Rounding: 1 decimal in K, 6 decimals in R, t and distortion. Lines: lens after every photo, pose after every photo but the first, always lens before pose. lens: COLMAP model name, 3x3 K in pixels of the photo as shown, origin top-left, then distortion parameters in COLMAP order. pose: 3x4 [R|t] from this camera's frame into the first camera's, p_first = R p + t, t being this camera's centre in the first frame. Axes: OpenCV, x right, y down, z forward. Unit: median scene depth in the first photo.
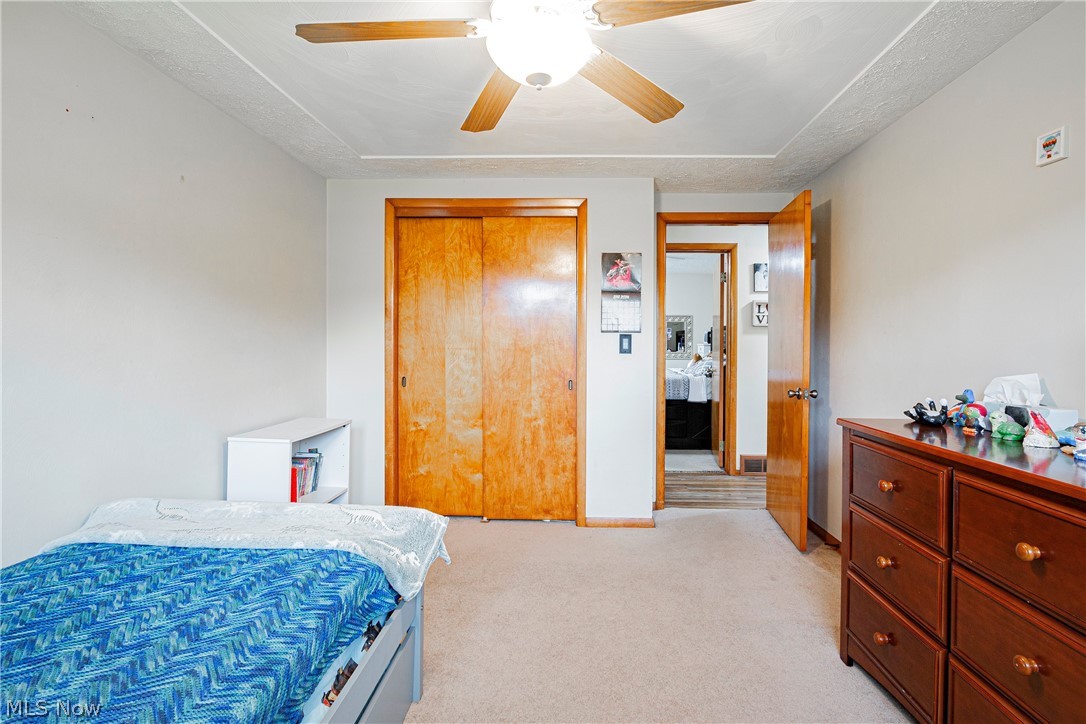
lens RADIAL K [[502.7, 0, 540.2], [0, 502.7, 344.5], [0, 0, 1]] dist [-0.014160, 0.001437]
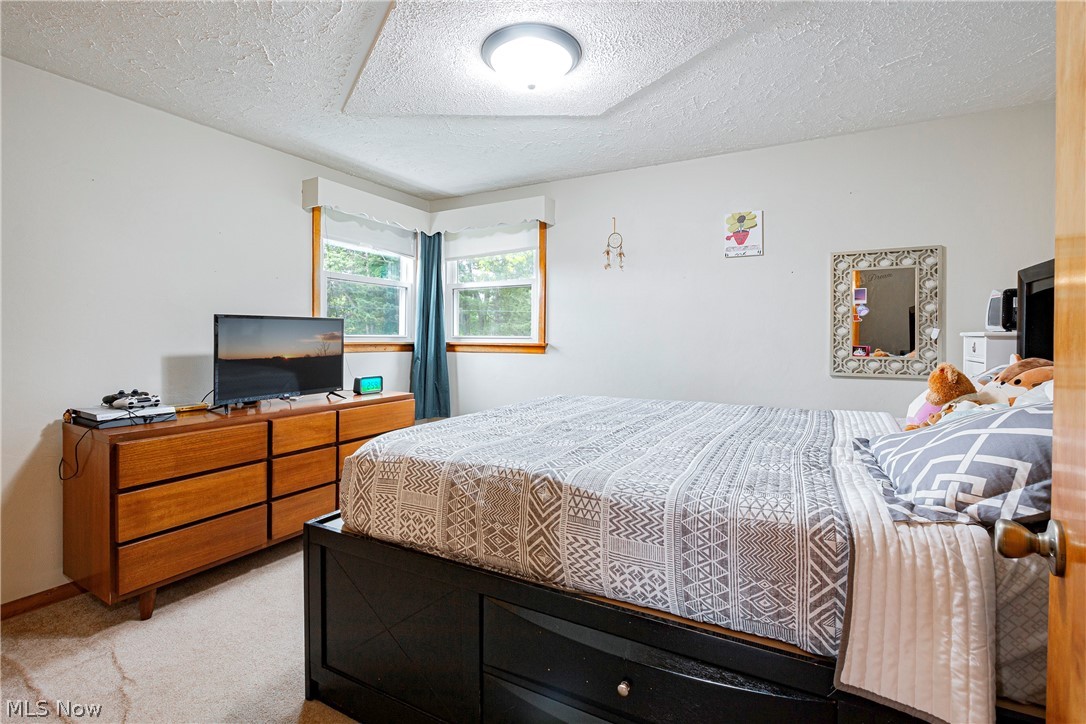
lens RADIAL K [[502.7, 0, 540.2], [0, 502.7, 344.5], [0, 0, 1]] dist [-0.014160, 0.001437]
pose [[0.911087, -0.002470, -0.412208, 0.197186], [0.003172, 0.999994, 0.001018, 0.005455], [0.412203, -0.002235, 0.911089, 0.592205]]
